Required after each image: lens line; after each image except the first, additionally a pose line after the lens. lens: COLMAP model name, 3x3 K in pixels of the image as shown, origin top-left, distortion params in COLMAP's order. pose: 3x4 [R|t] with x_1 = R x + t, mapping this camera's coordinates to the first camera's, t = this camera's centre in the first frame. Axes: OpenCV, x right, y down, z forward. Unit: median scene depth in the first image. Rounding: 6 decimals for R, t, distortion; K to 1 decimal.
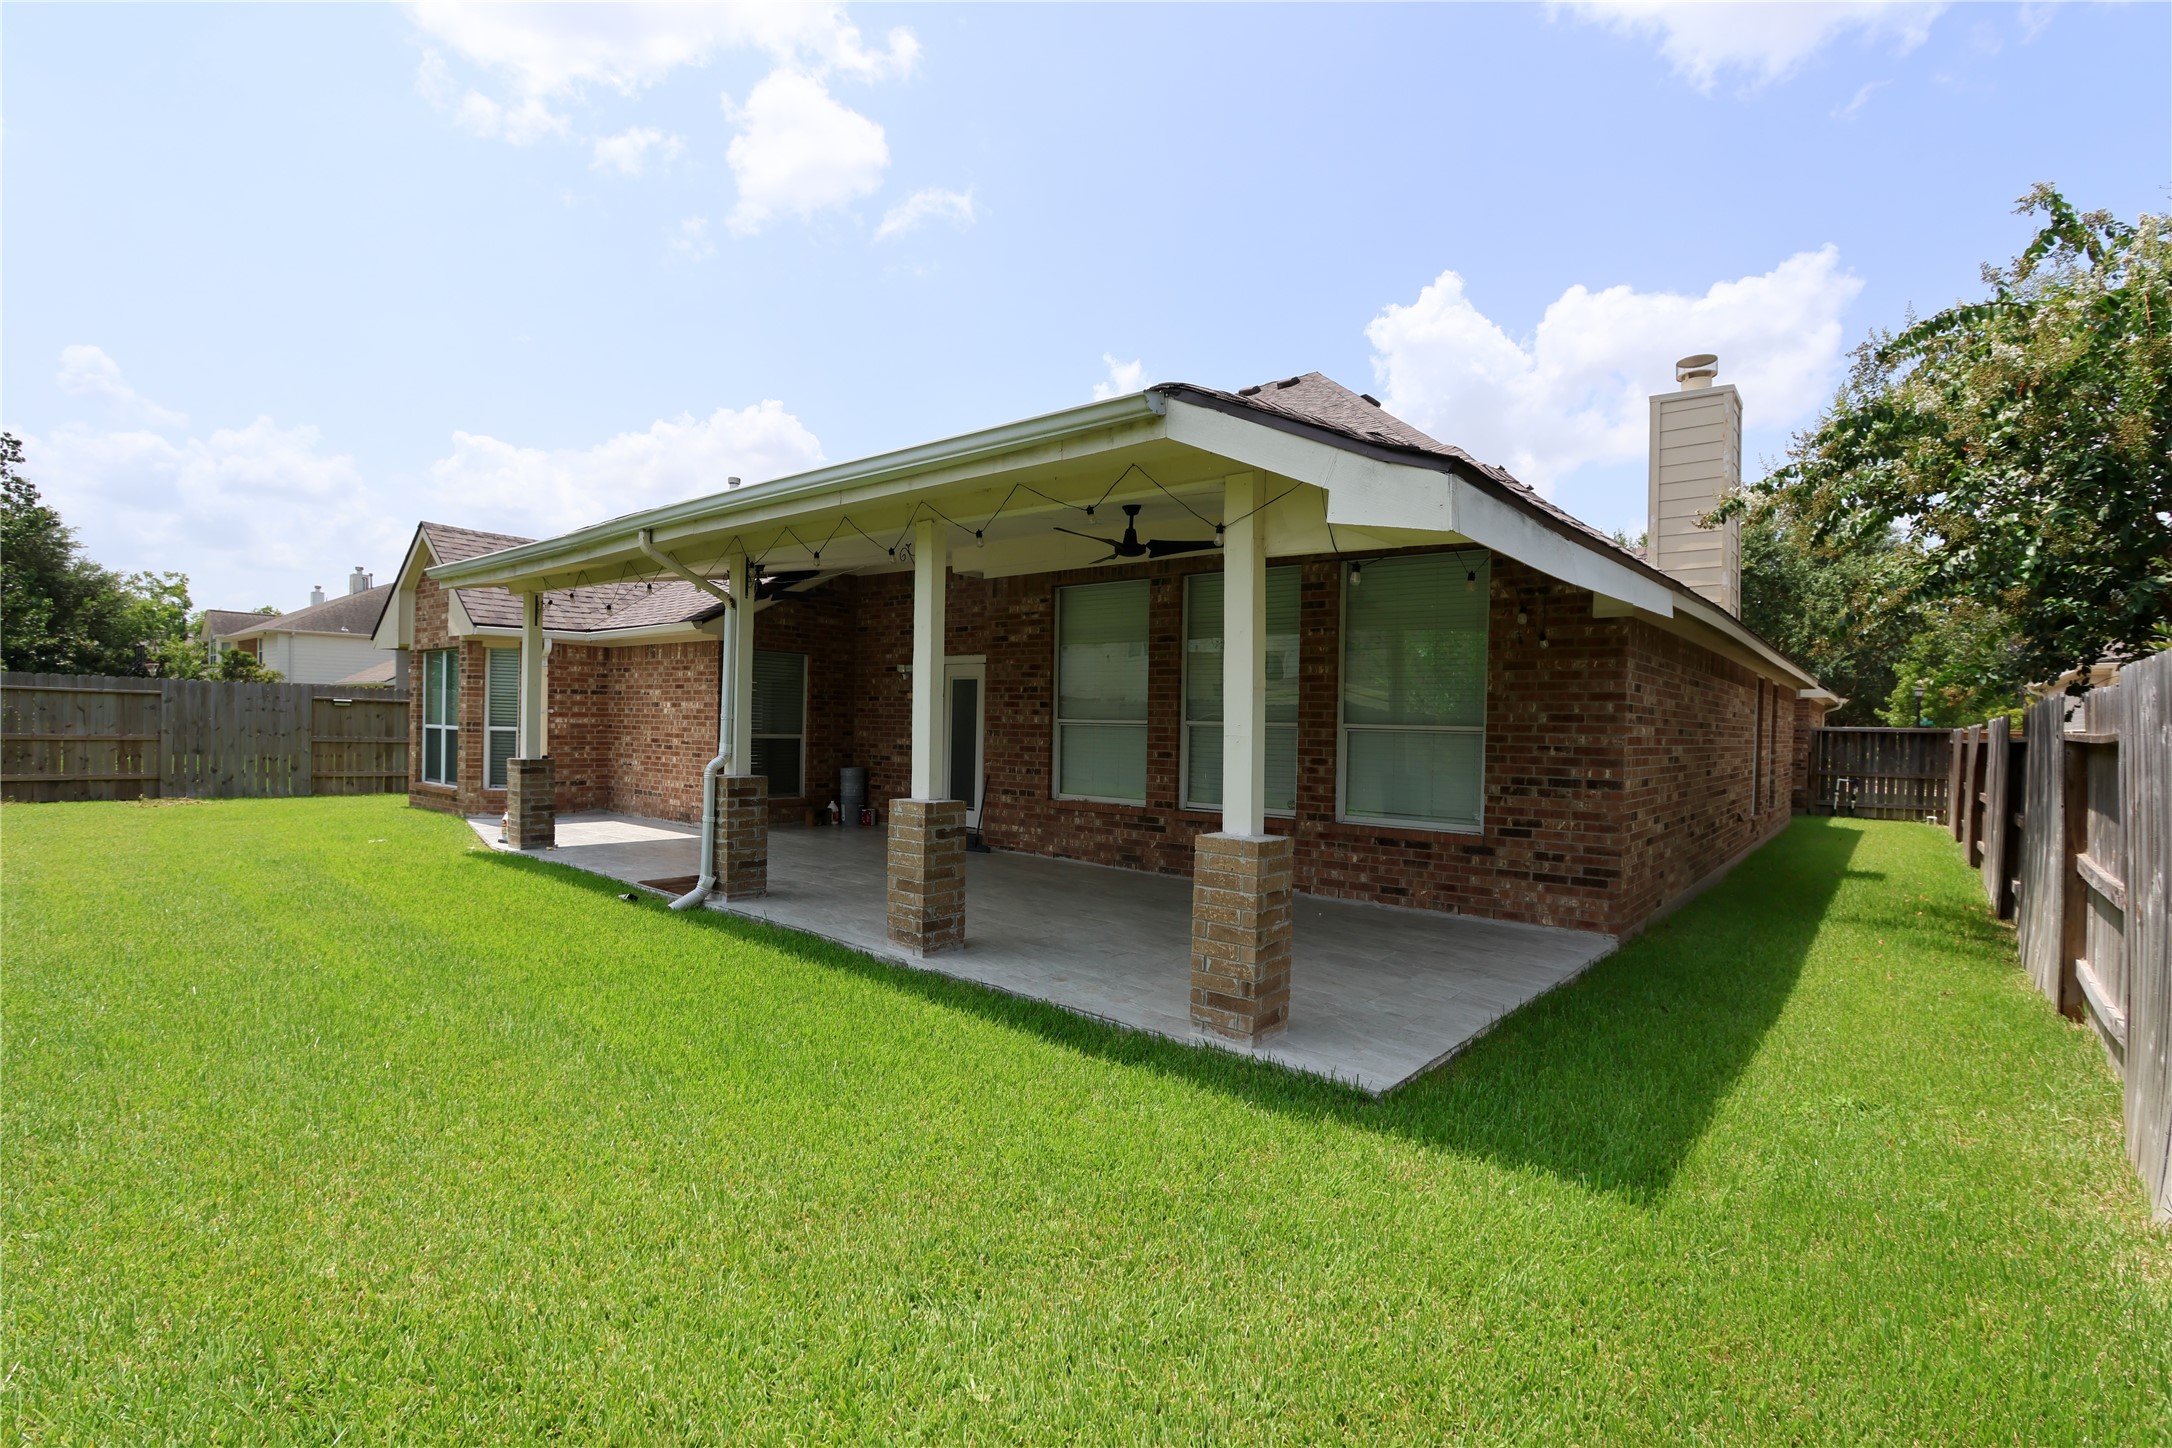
lens RADIAL K [[1011.1, 0, 1094.3], [0, 1011.1, 722.6], [0, 0, 1]] dist [-0.014293, 0.000926]
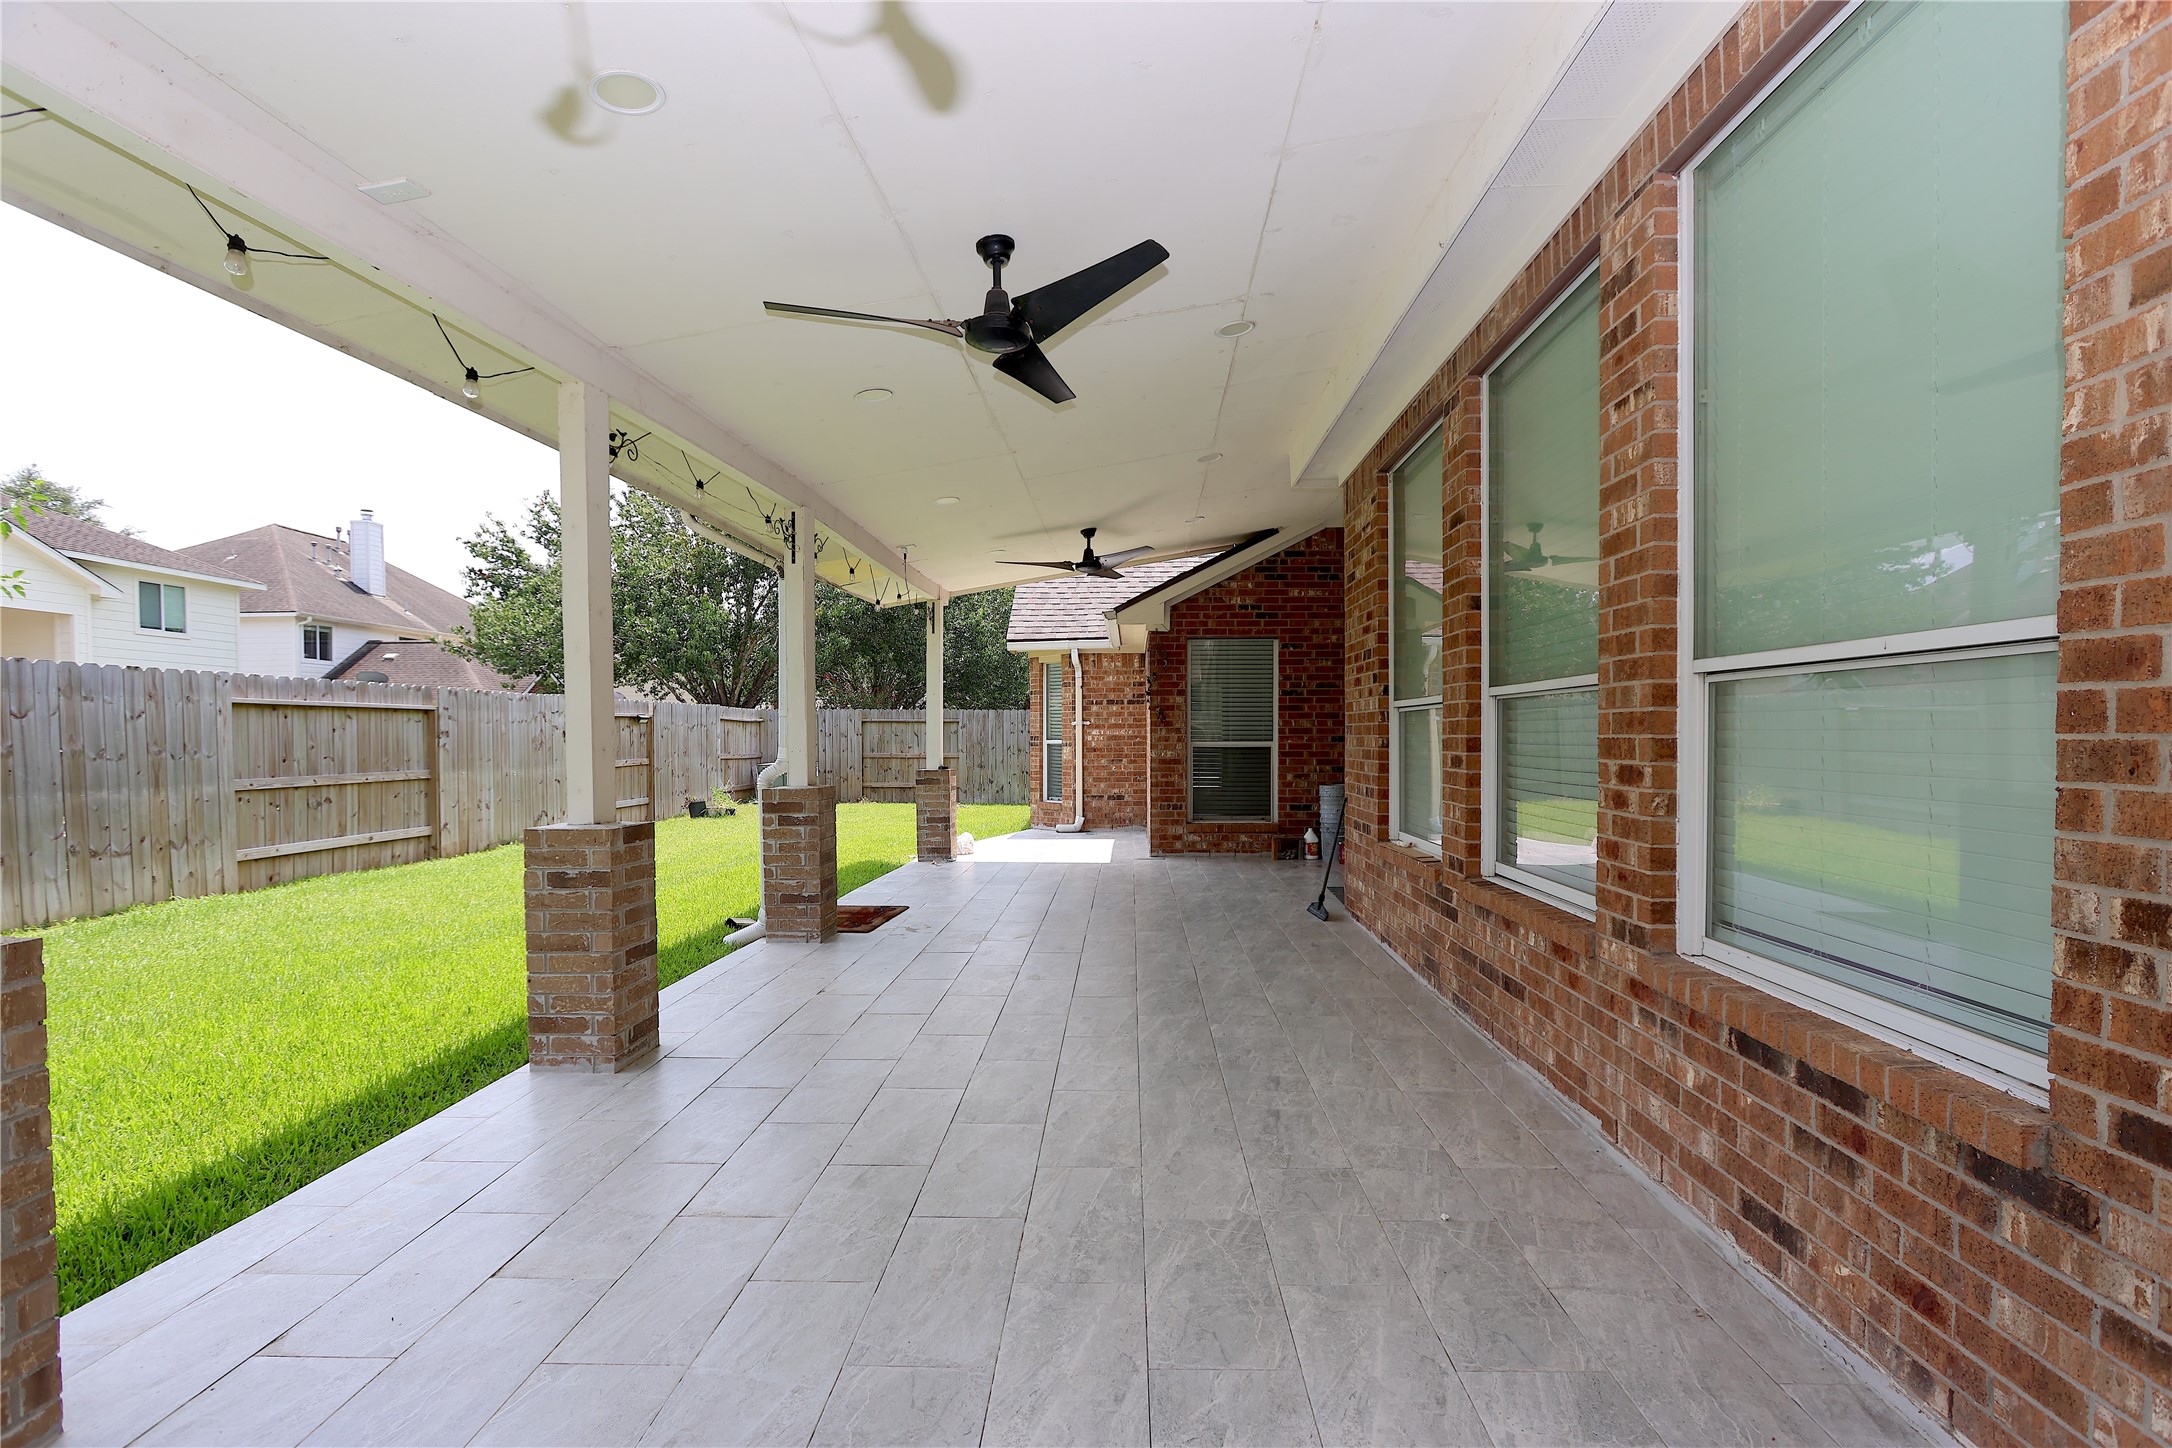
lens RADIAL K [[1011.1, 0, 1065.6], [0, 1011.1, 756.8], [0, 0, 1]] dist [-0.014293, 0.000926]
pose [[0.597070, -0.008148, -0.802148, 0.386832], [0.019233, 0.999806, 0.004161, 0.027166], [0.801959, -0.017912, 0.597111, 0.638038]]
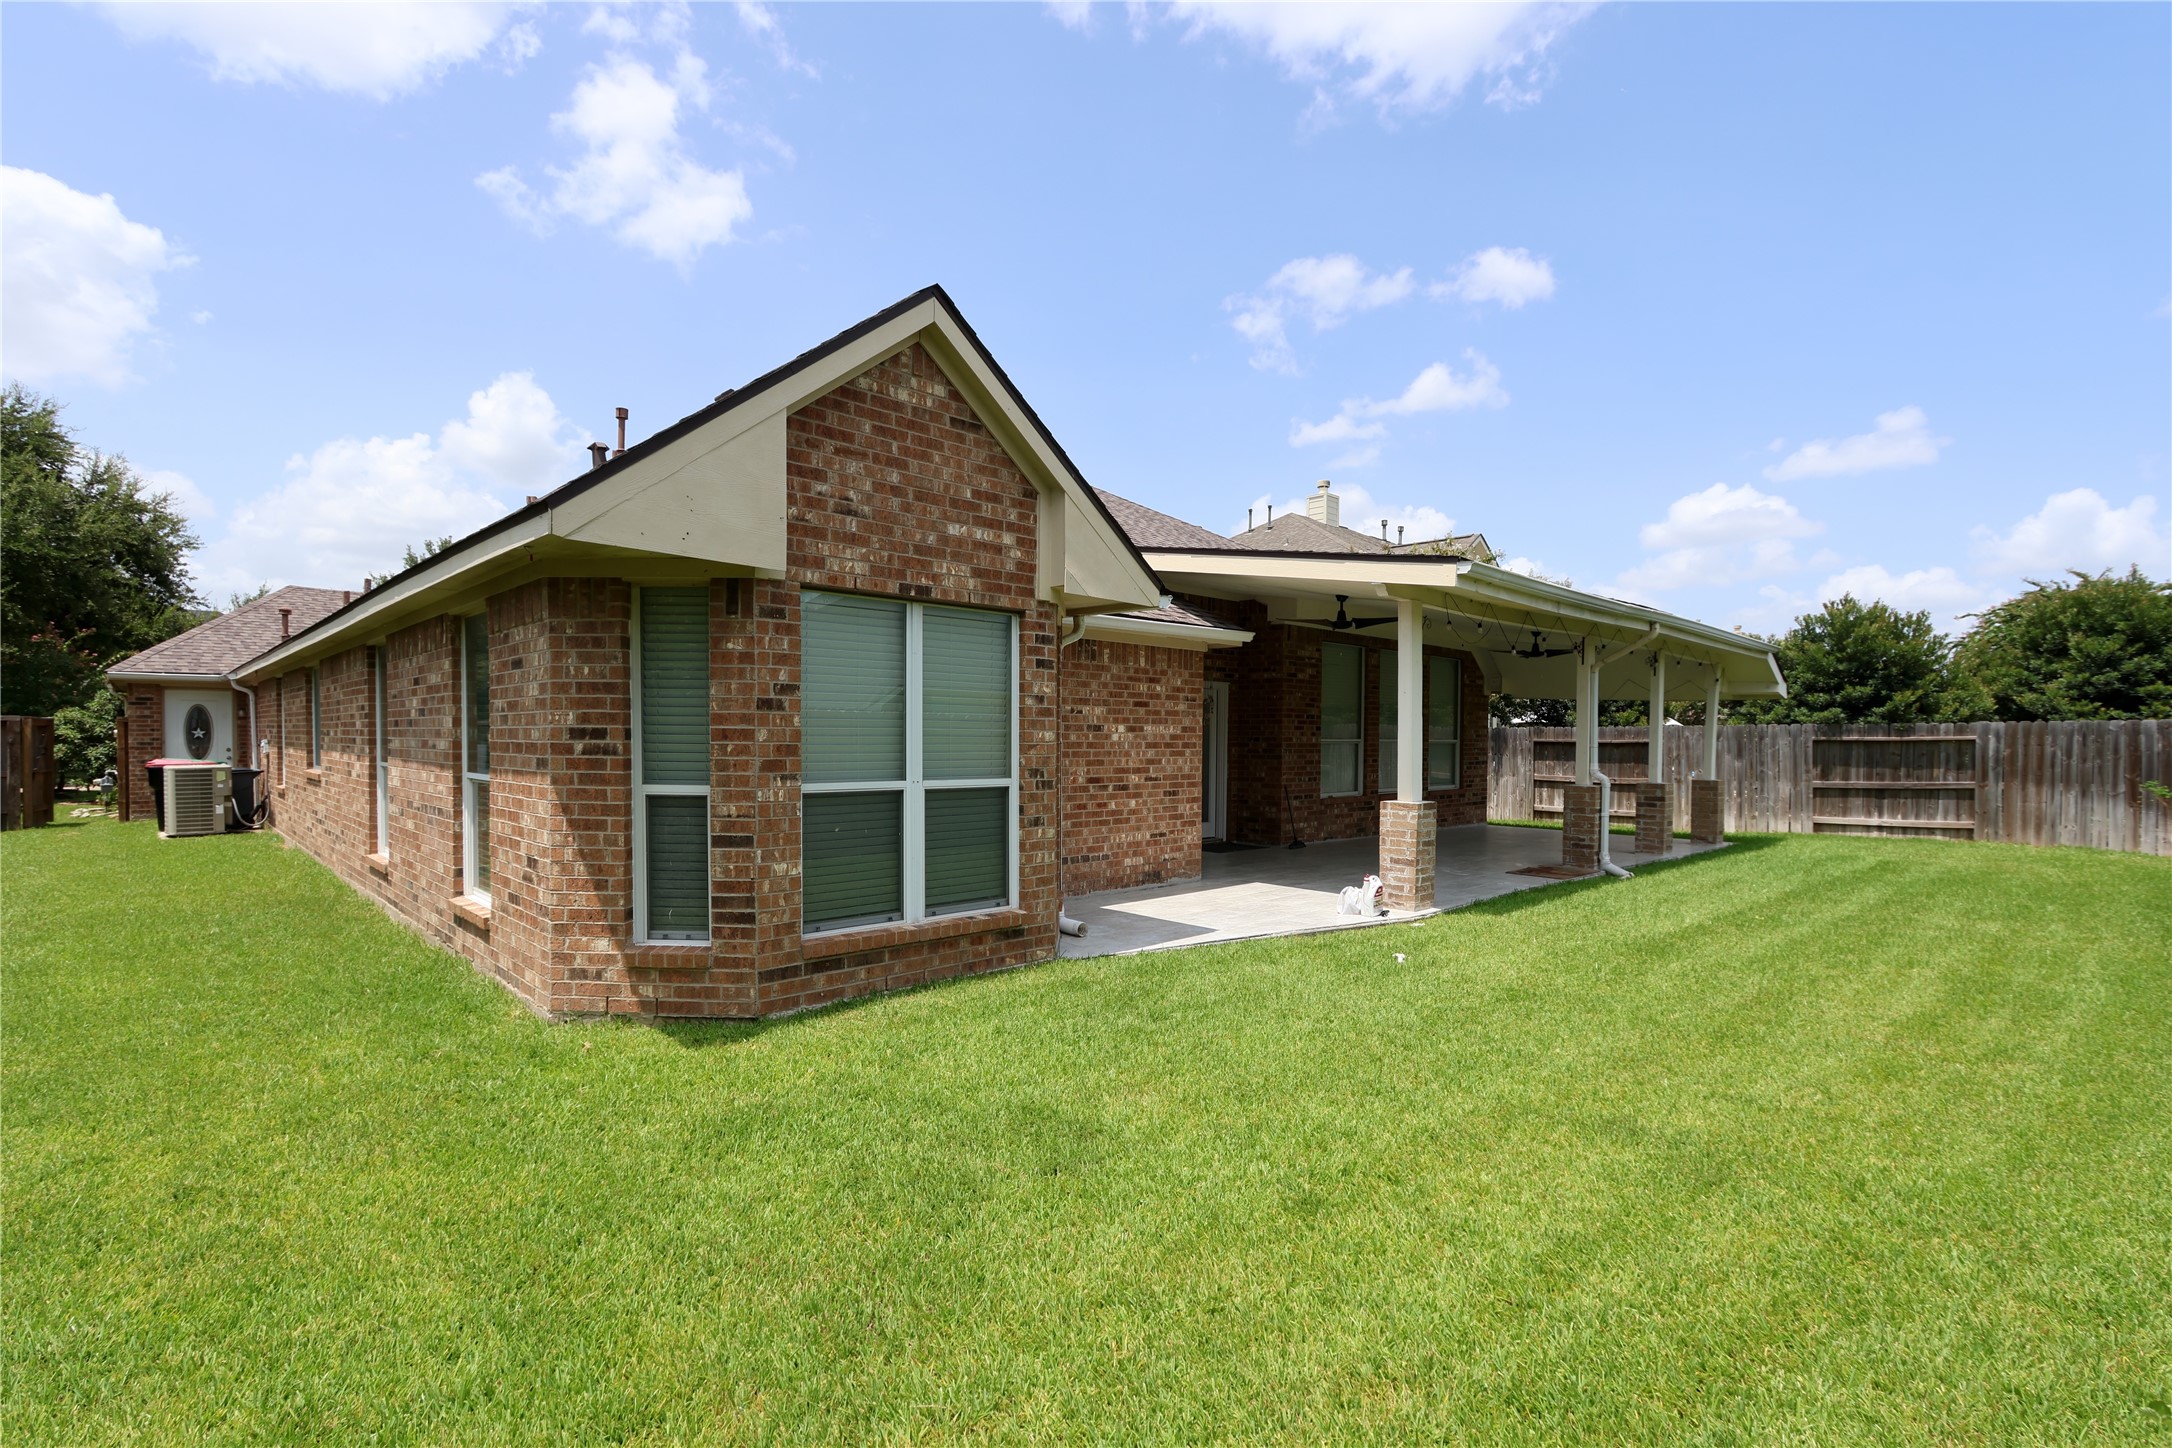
lens RADIAL K [[1011.1, 0, 1085.7], [0, 1011.1, 737.4], [0, 0, 1]] dist [-0.014293, 0.000926]
pose [[0.101120, -0.020579, 0.994661, -1.705994], [-0.004020, 0.999769, 0.021094, -0.039818], [-0.994866, -0.006132, 0.101014, 1.423770]]
